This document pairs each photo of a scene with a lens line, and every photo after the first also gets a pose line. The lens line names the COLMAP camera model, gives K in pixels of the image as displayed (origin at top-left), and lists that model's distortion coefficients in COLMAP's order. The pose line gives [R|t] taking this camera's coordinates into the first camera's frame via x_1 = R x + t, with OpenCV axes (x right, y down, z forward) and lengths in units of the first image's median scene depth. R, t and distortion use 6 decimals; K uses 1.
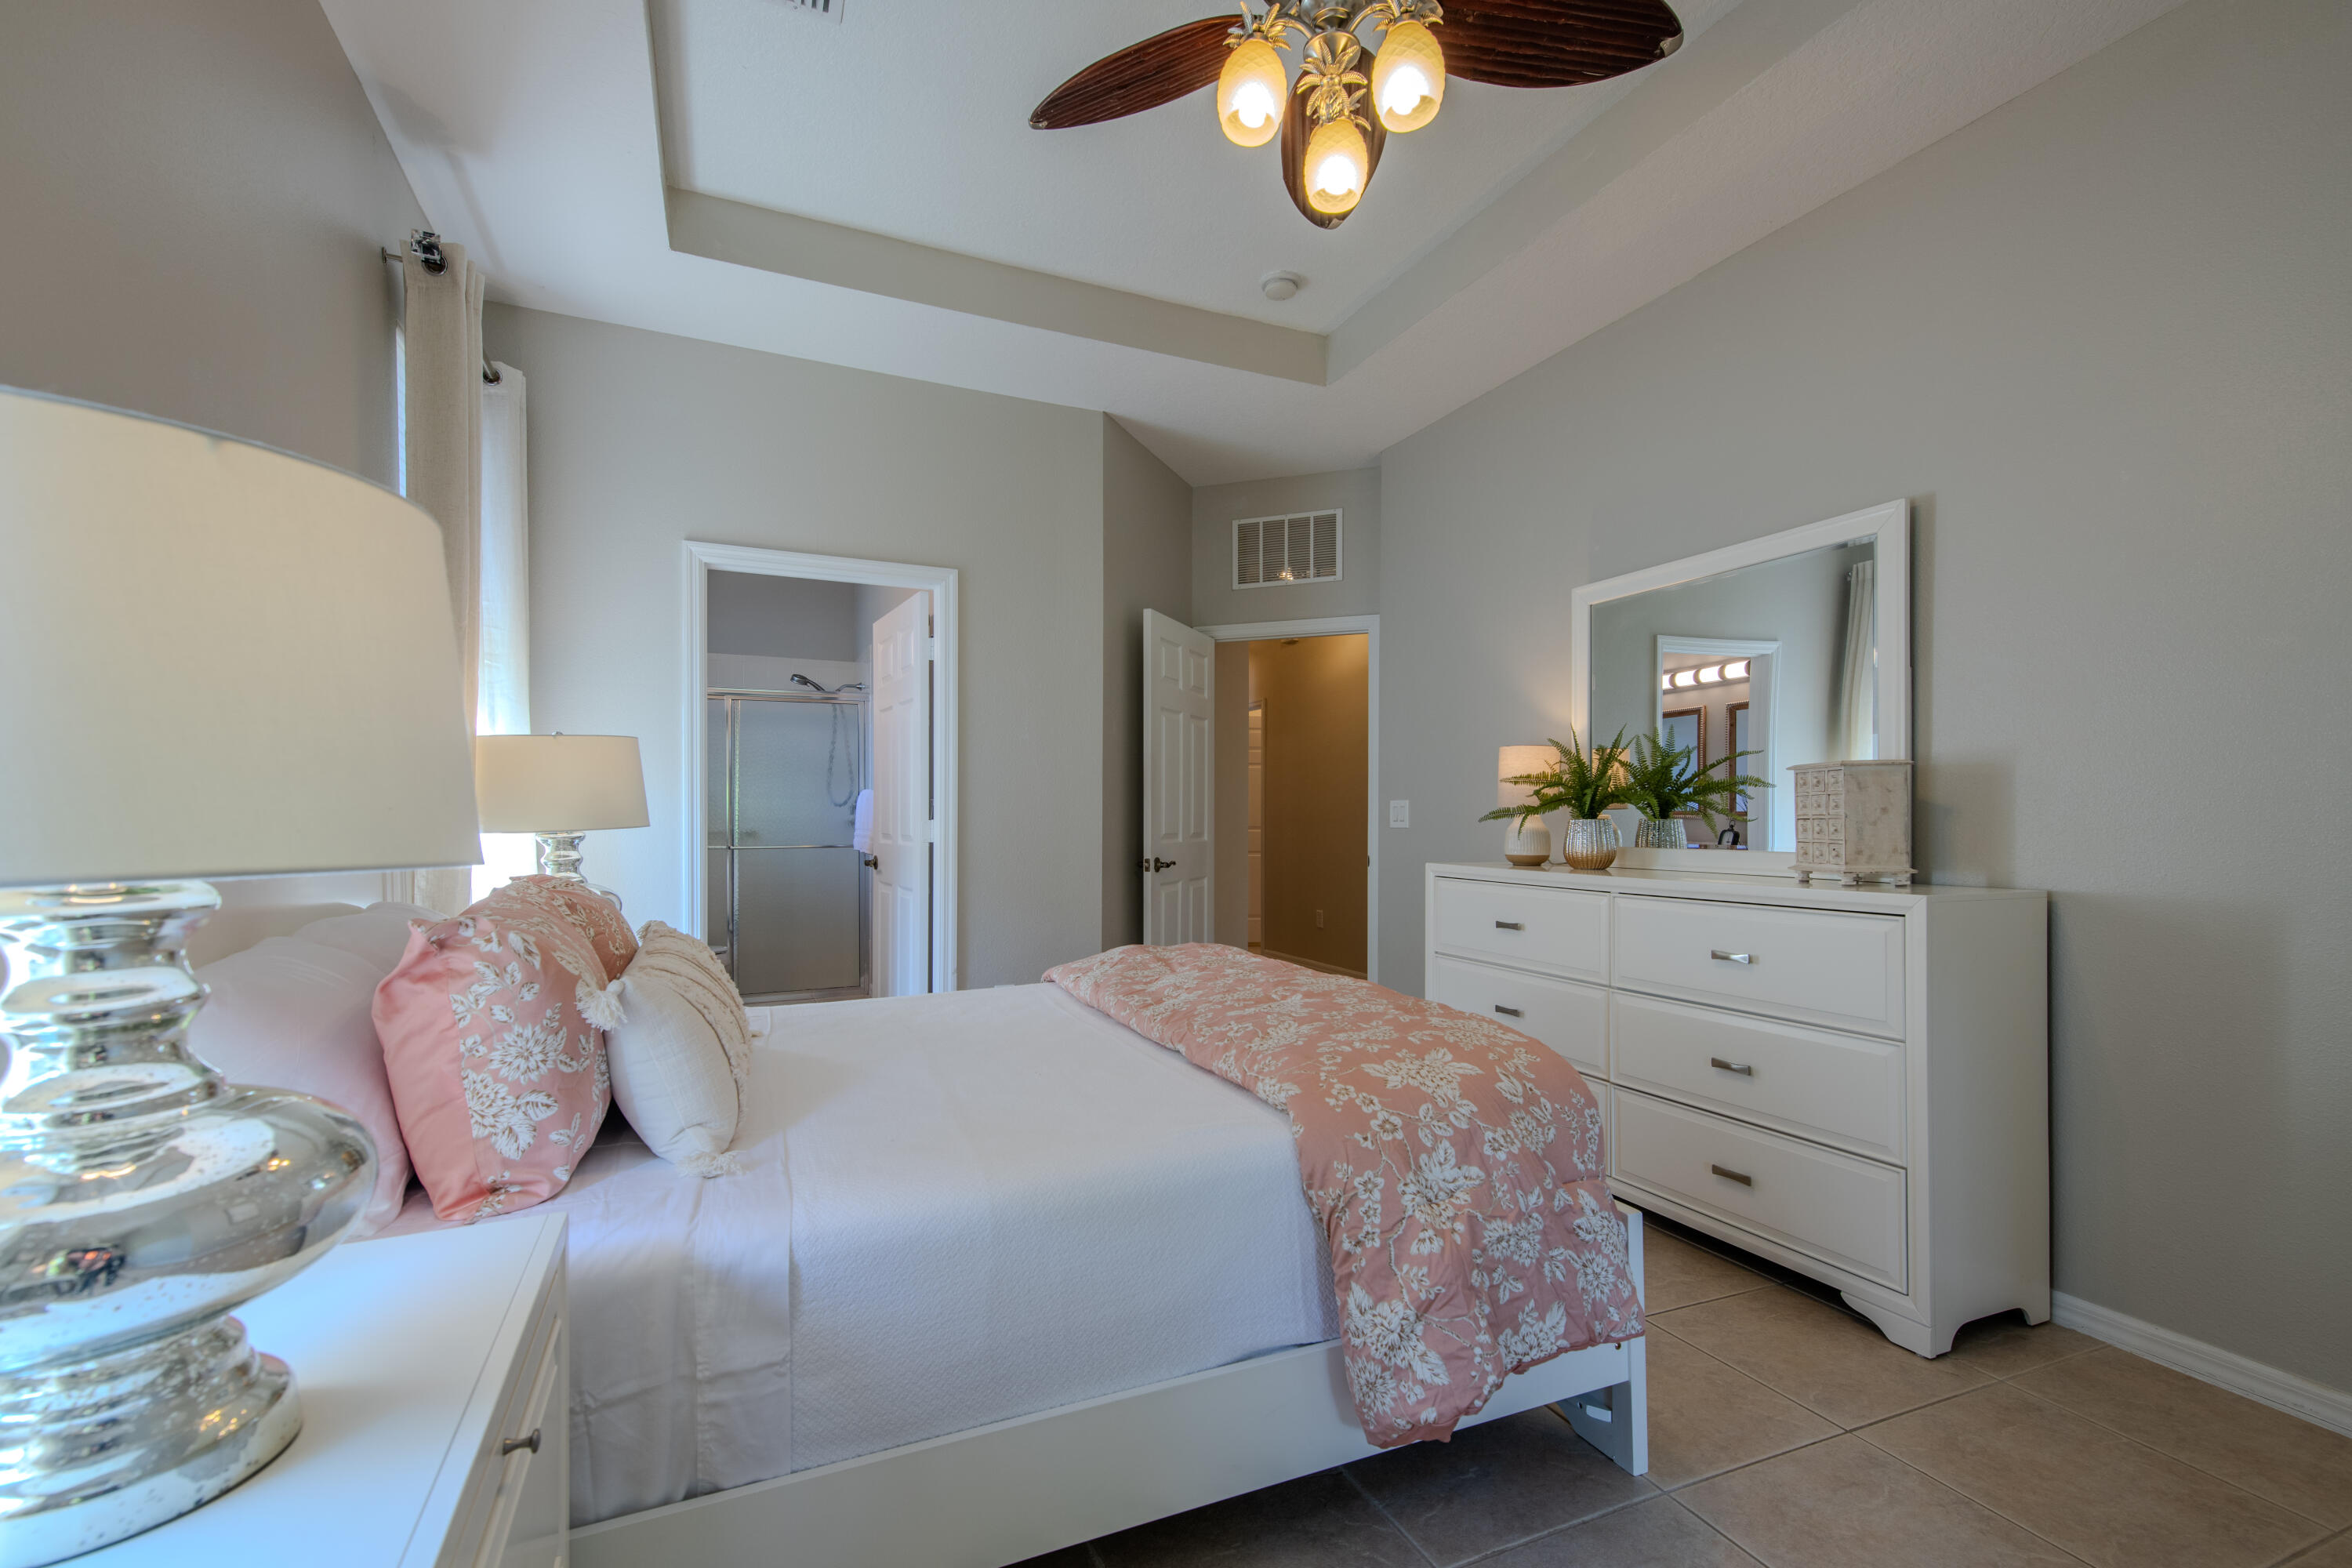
lens RADIAL K [[1022.7, 0, 1224.5], [0, 1022.7, 838.8], [0, 0, 1]] dist [0.030390, -0.000066]
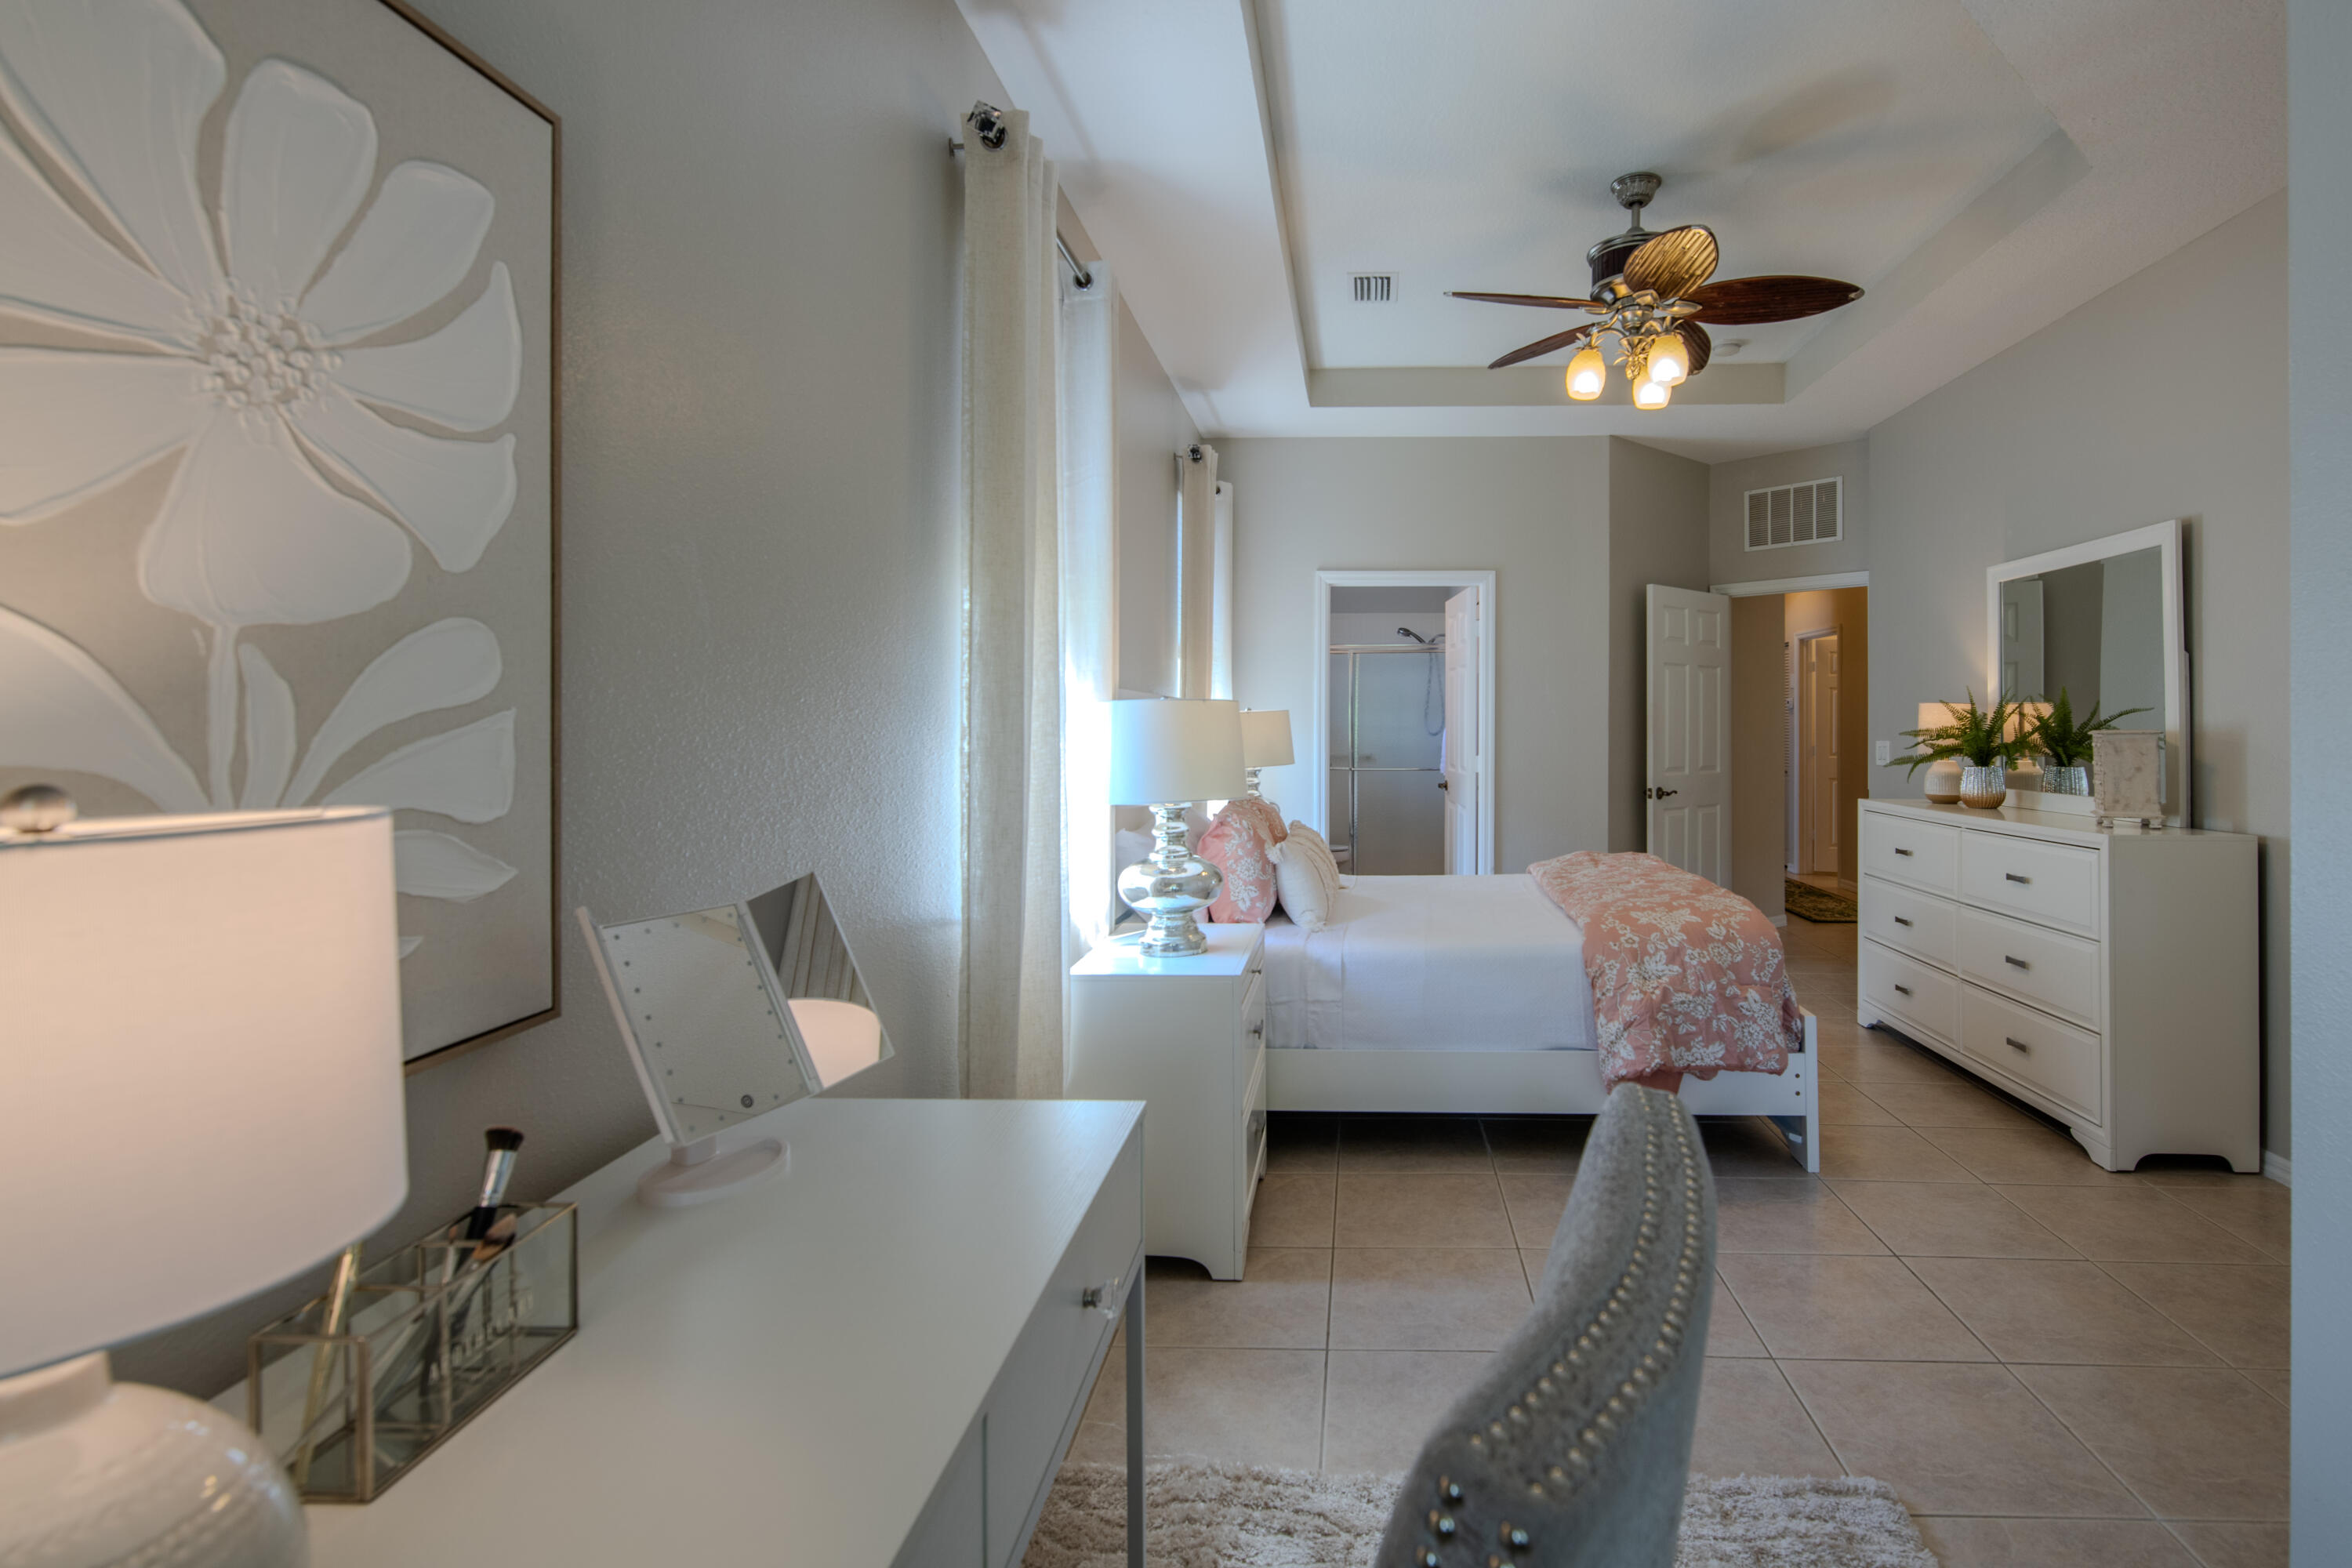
lens RADIAL K [[1028.9, 0, 1176.0], [0, 1028.9, 784.0], [0, 0, 1]] dist [0.000018, -0.011911]
pose [[0.809654, 0.017636, -0.586642, 0.406021], [-0.001155, 0.999594, 0.028457, -0.043033], [0.586906, -0.022363, 0.809346, -0.705319]]
